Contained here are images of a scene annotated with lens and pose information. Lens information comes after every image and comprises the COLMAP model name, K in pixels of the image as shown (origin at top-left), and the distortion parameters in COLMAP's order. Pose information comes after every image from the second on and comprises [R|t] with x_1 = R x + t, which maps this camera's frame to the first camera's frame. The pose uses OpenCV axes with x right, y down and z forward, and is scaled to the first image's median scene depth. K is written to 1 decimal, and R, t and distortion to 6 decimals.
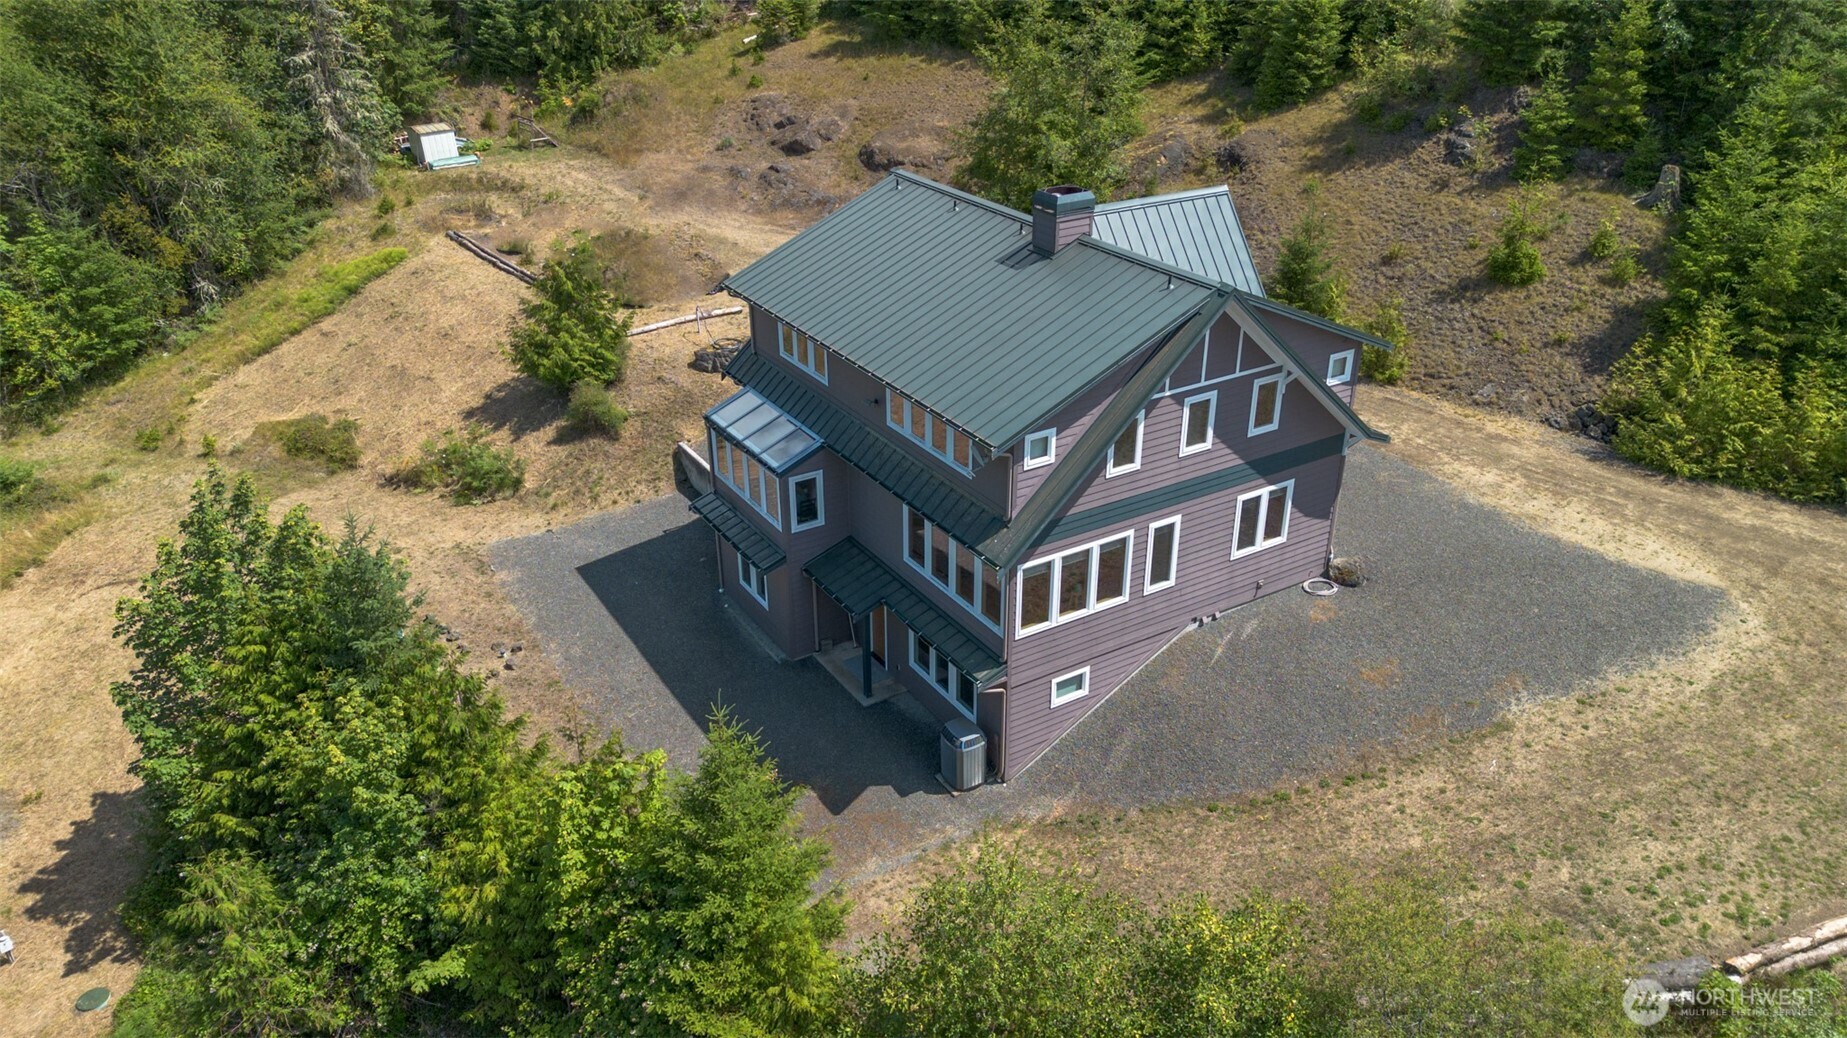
lens RADIAL K [[1298.9, 0, 923.5], [0, 1298.9, 519.0], [0, 0, 1]] dist [0.091334, -0.091984]
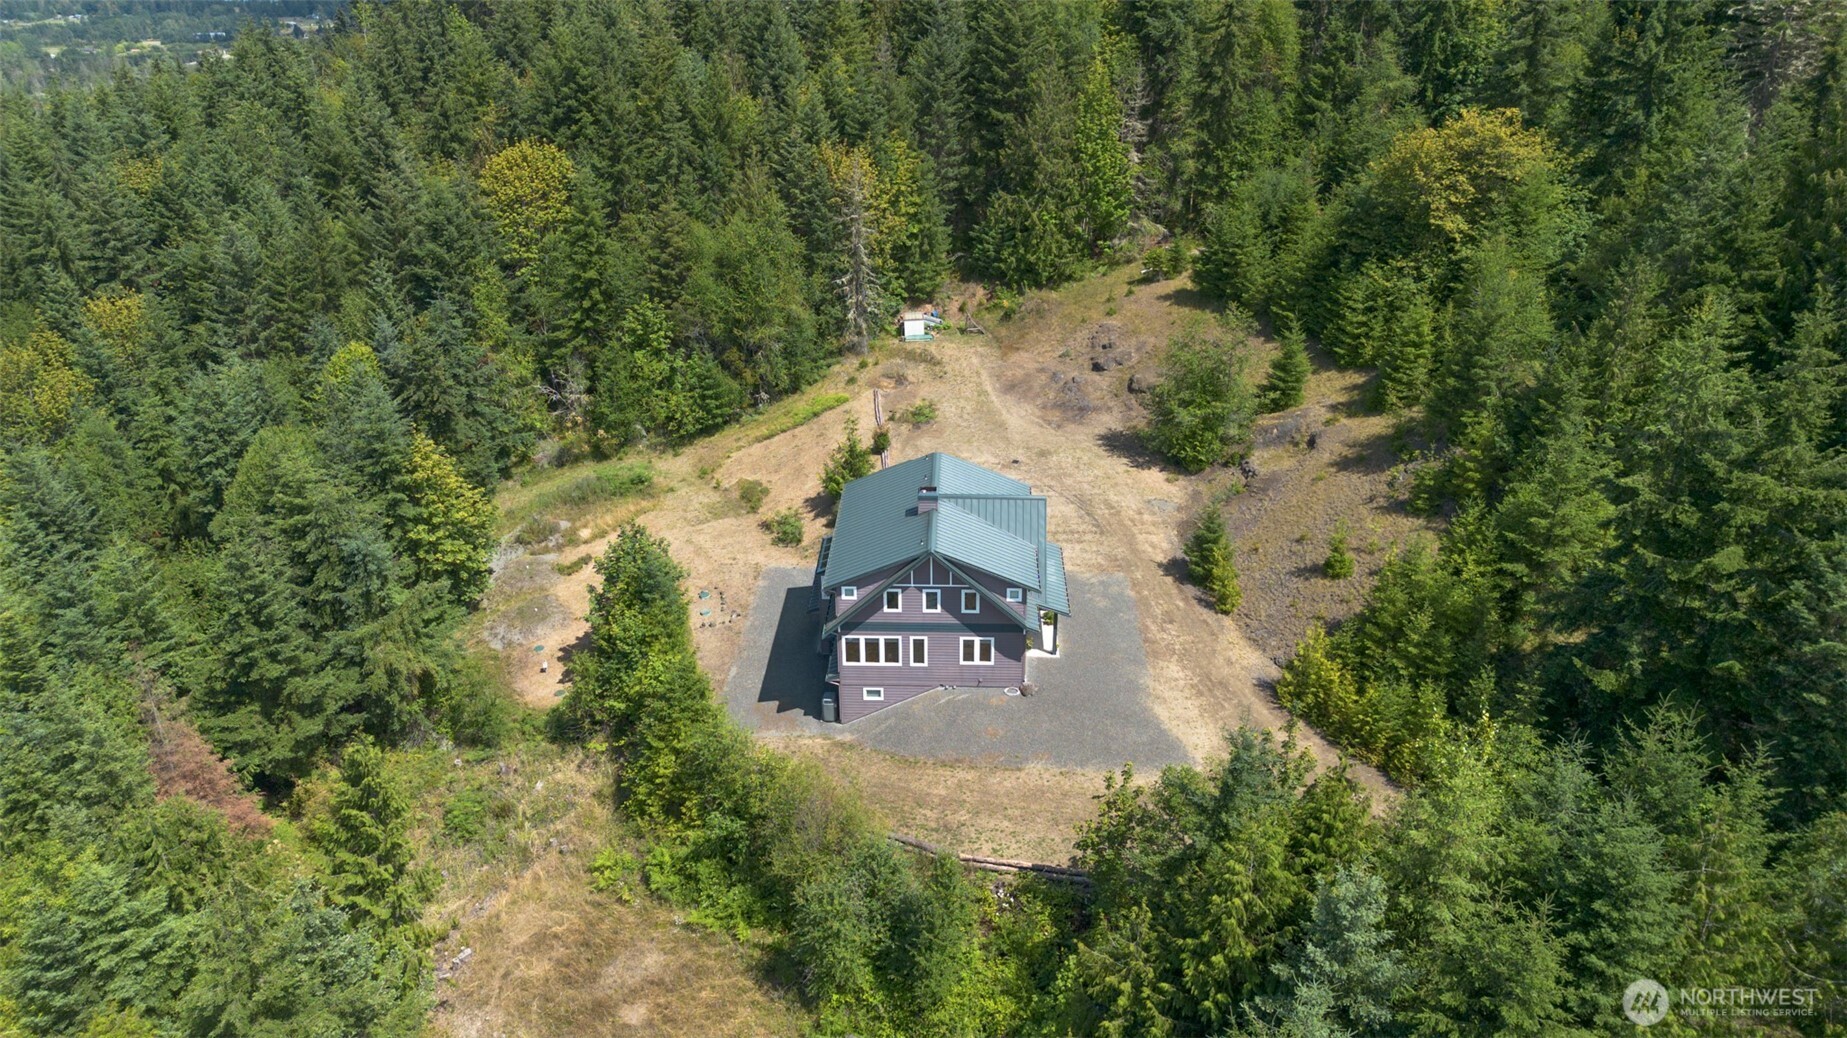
lens RADIAL K [[1298.9, 0, 923.5], [0, 1298.9, 519.0], [0, 0, 1]] dist [0.091334, -0.091984]
pose [[0.831305, 0.243065, -0.499852, 0.864634], [-0.249276, 0.966836, 0.055576, -0.222046], [0.496784, 0.078401, 0.864326, -0.681506]]
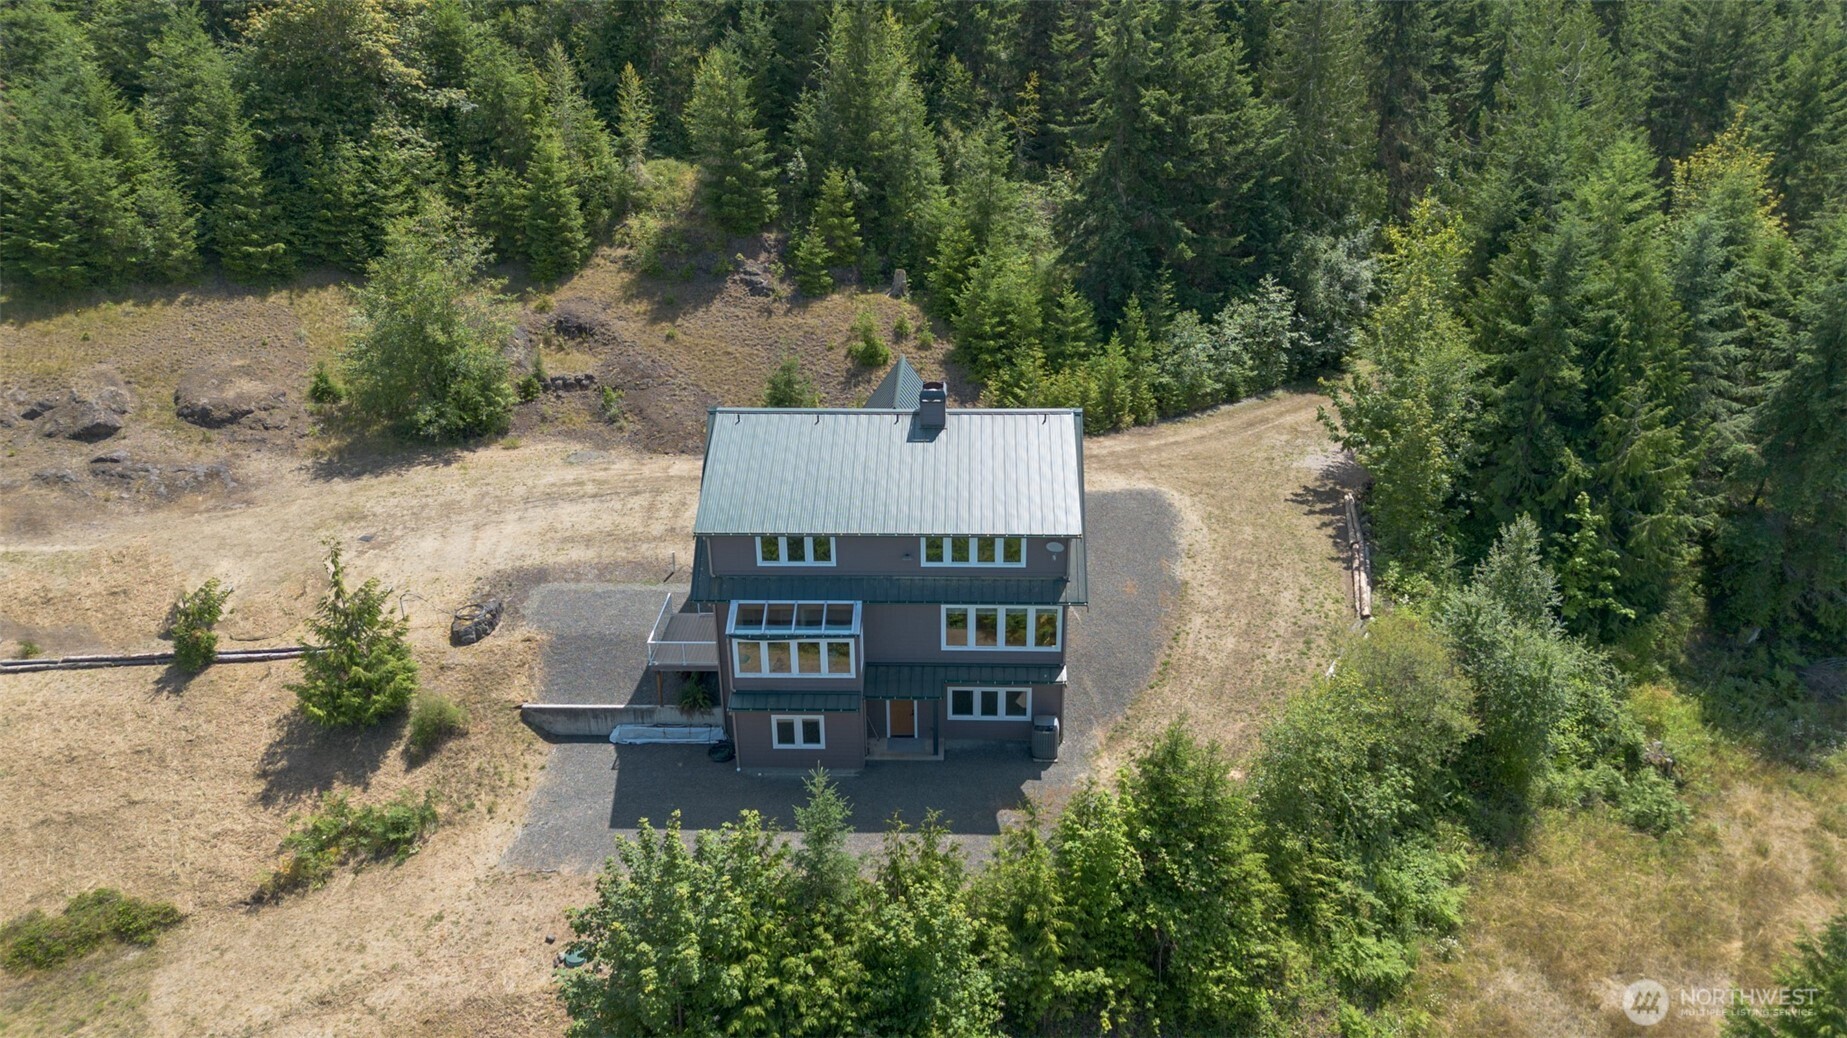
lens RADIAL K [[1298.9, 0, 923.5], [0, 1298.9, 519.0], [0, 0, 1]] dist [0.091334, -0.091984]
pose [[0.566554, -0.355158, 0.743559, -0.732049], [0.386744, 0.911399, 0.140648, -0.218367], [-0.727630, 0.207882, 0.653712, 0.030817]]
